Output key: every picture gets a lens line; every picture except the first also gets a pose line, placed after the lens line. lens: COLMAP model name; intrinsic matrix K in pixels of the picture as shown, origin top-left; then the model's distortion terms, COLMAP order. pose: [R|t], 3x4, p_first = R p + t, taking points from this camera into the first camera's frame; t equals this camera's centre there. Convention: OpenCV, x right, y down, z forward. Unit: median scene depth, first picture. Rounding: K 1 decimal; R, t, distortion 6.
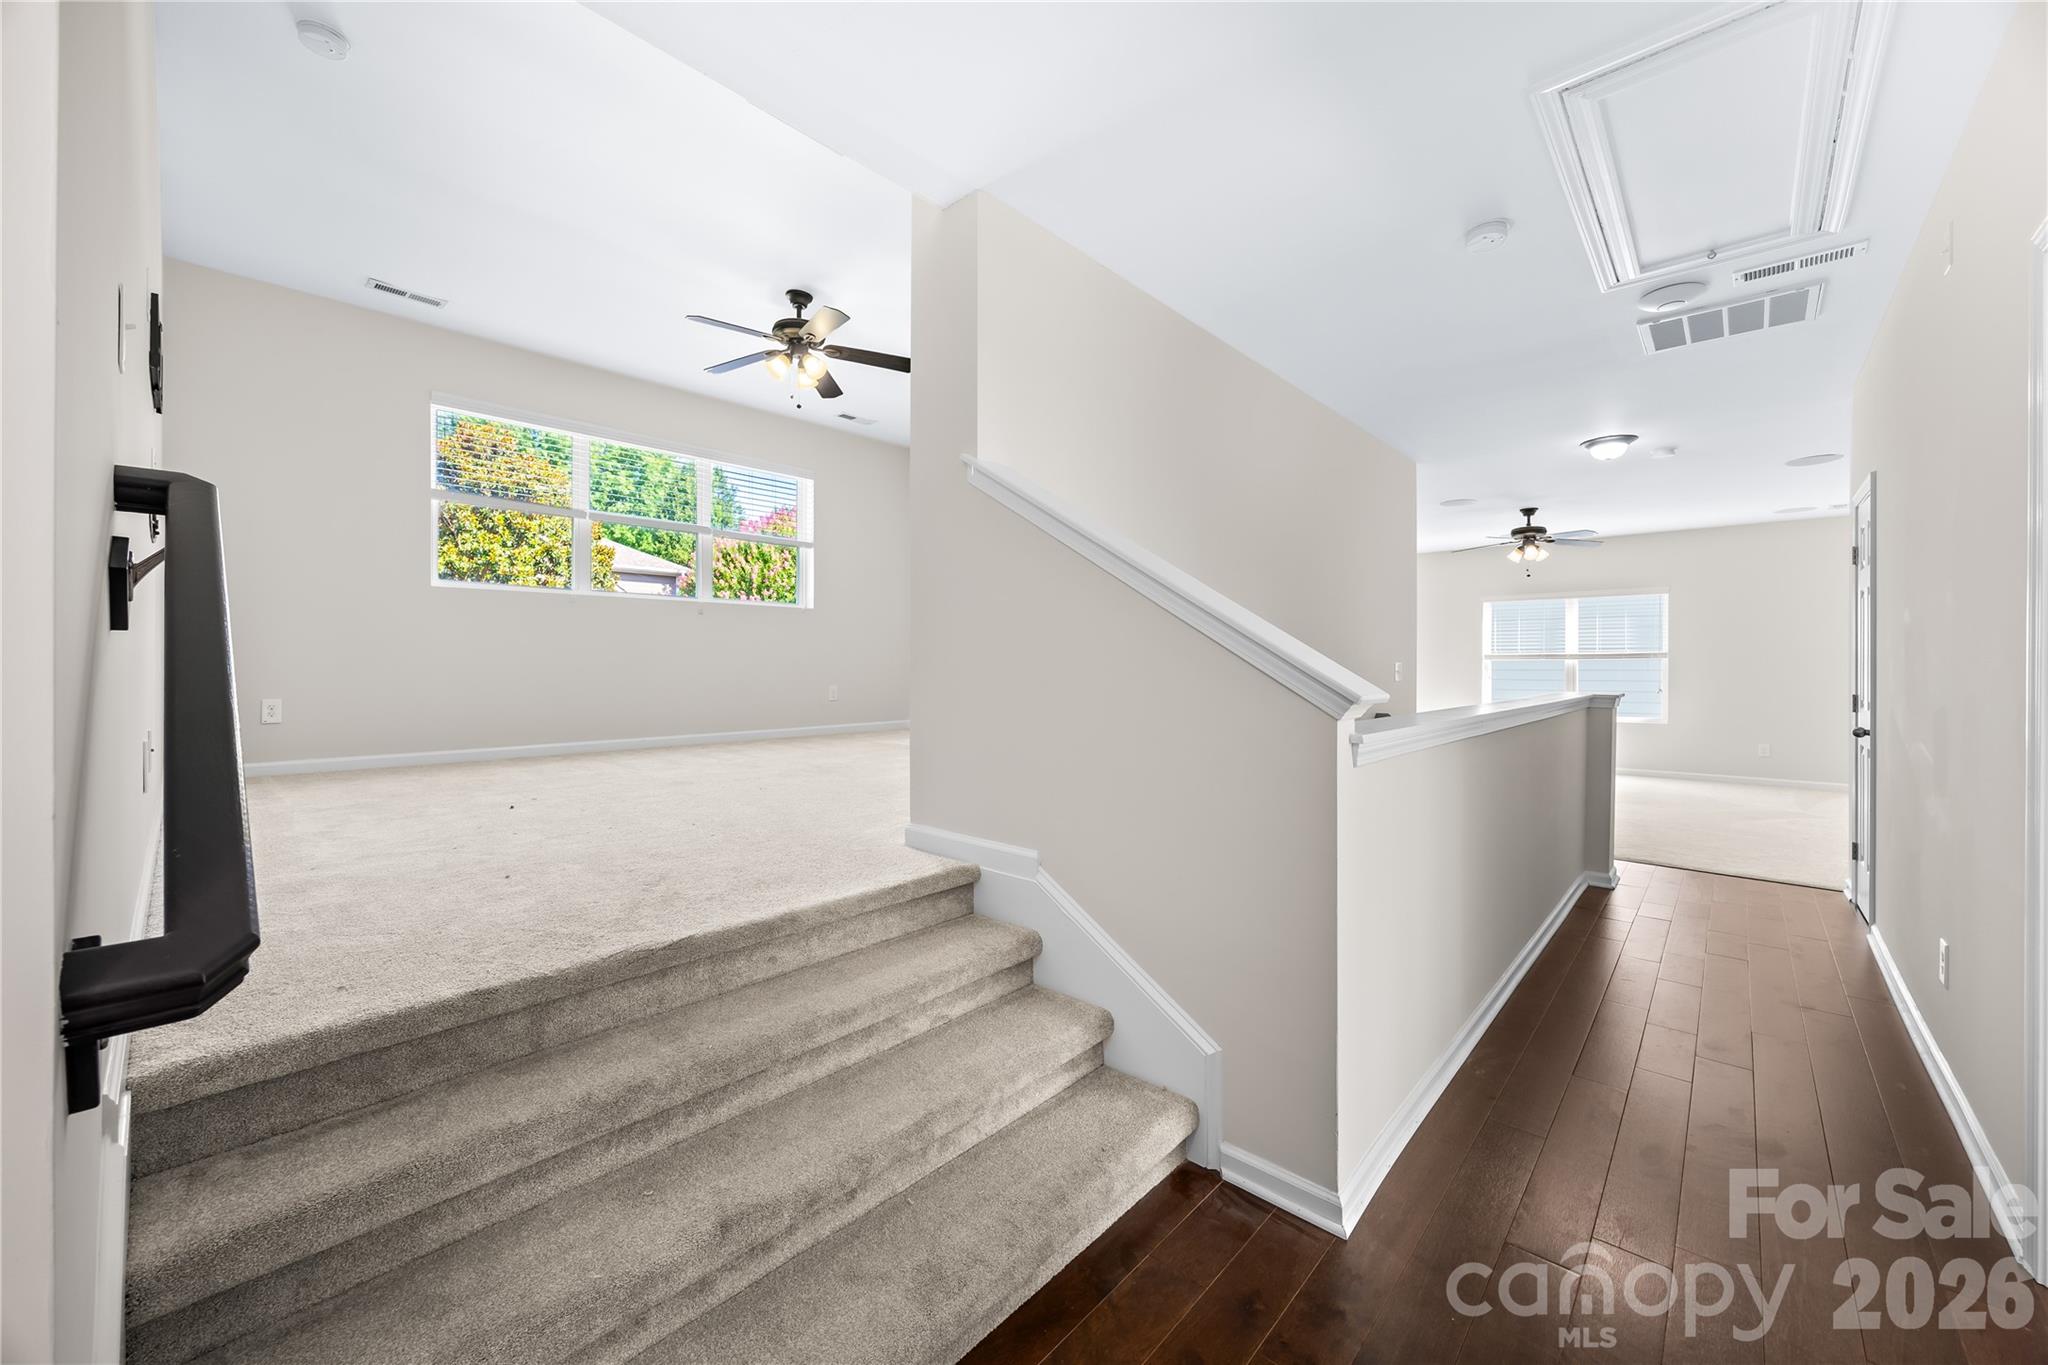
lens RADIAL K [[776.7, 0, 1026.3], [0, 776.7, 674.1], [0, 0, 1]] dist [-0.025046, -0.000087]
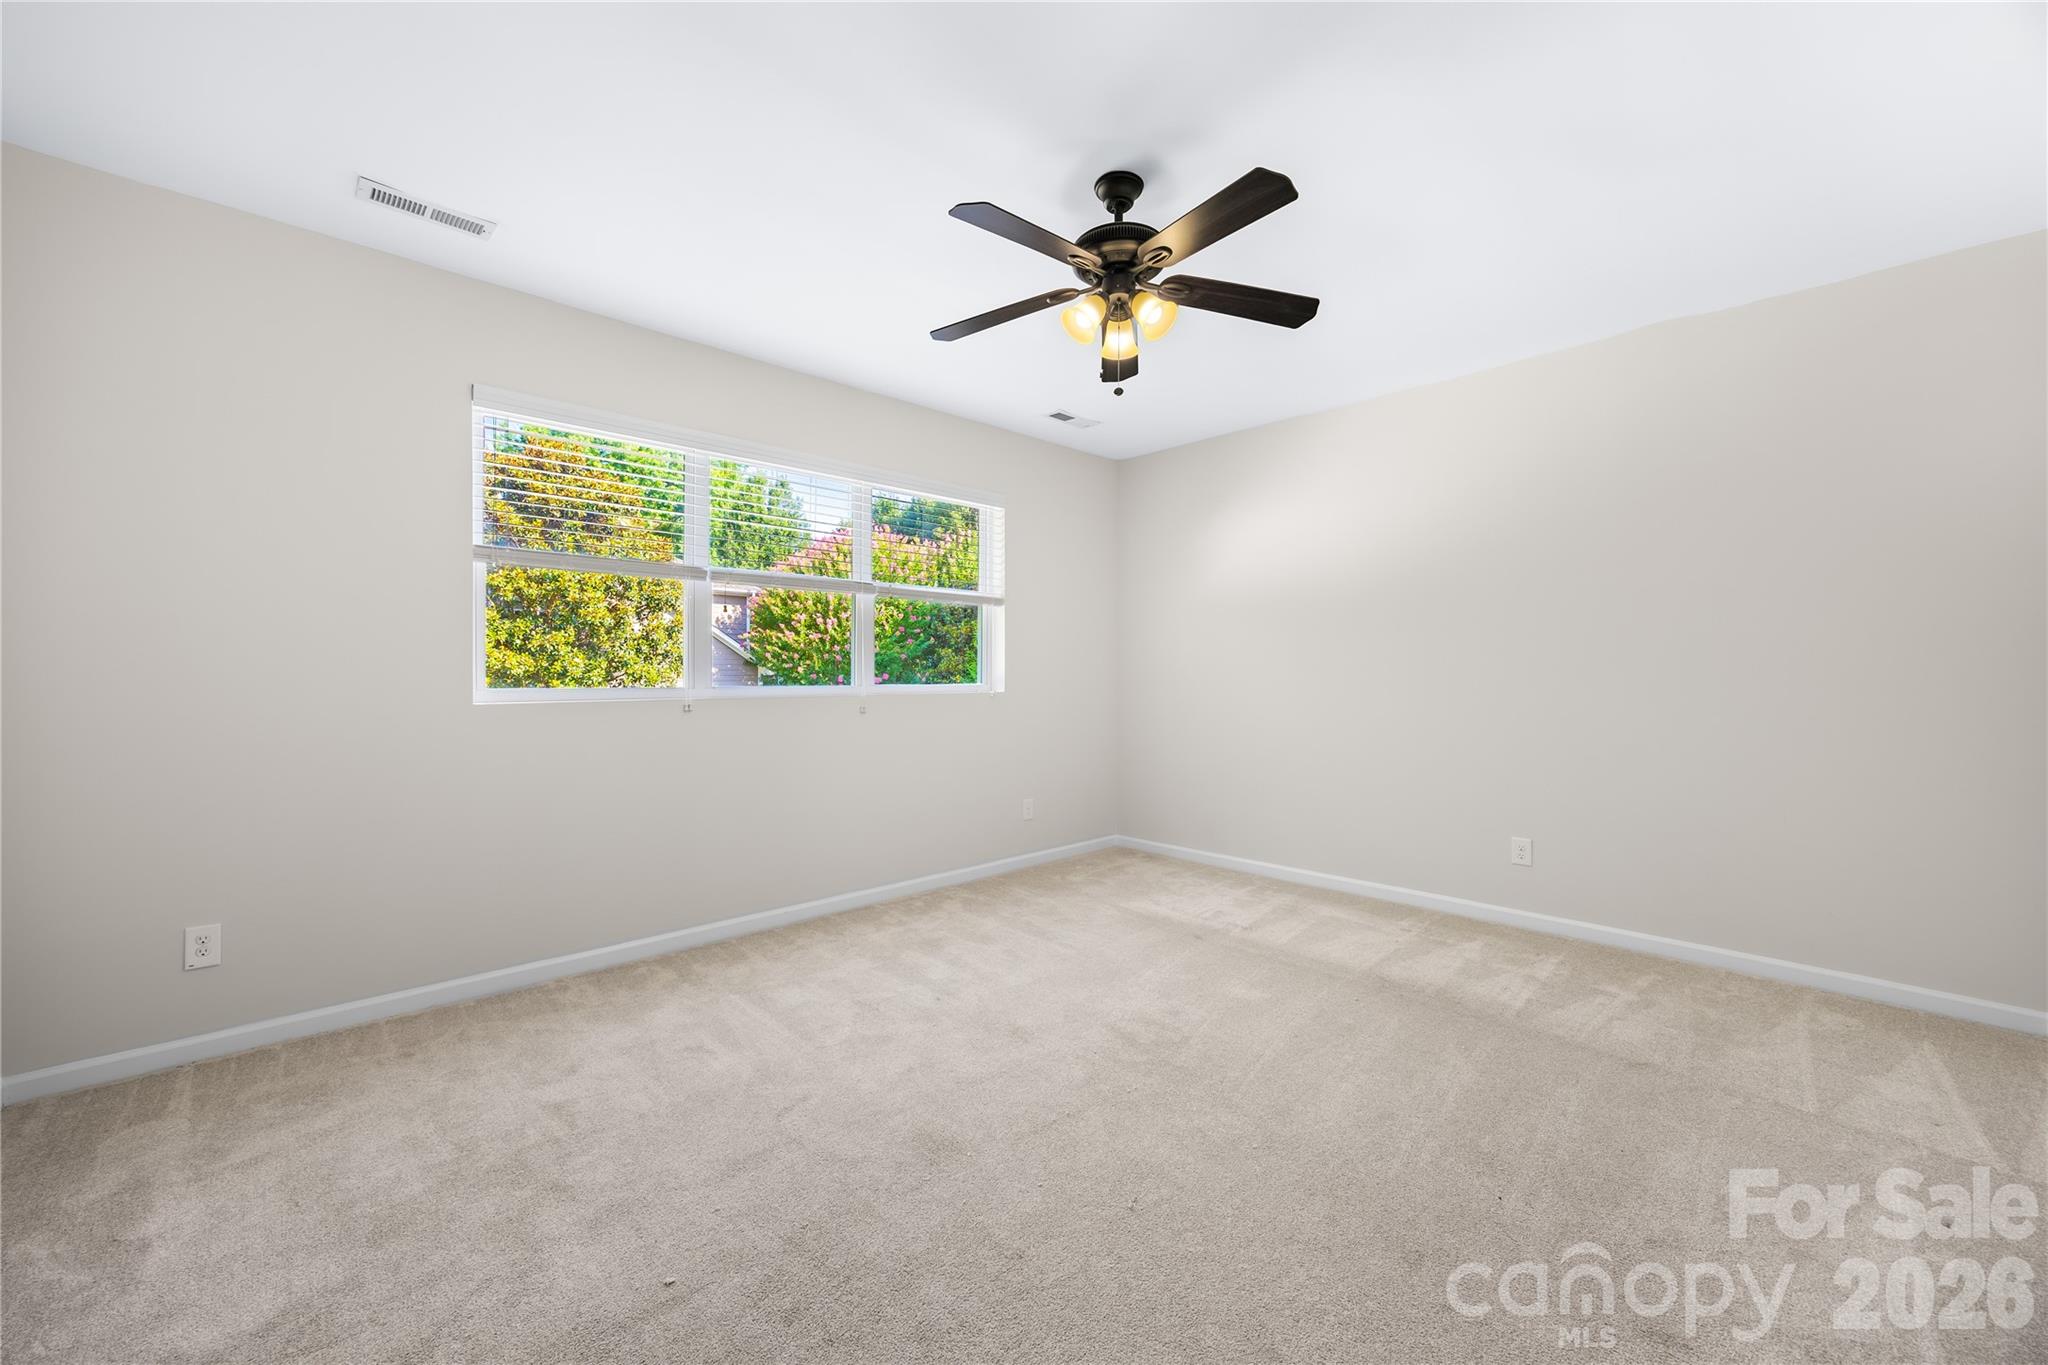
lens RADIAL K [[776.7, 0, 1015.9], [0, 776.7, 688.9], [0, 0, 1]] dist [-0.025046, -0.000087]
pose [[0.997265, 0.004110, -0.073795, -0.217546], [-0.003391, 0.999946, 0.009870, -0.096217], [0.073831, -0.009593, 0.997225, 0.304511]]
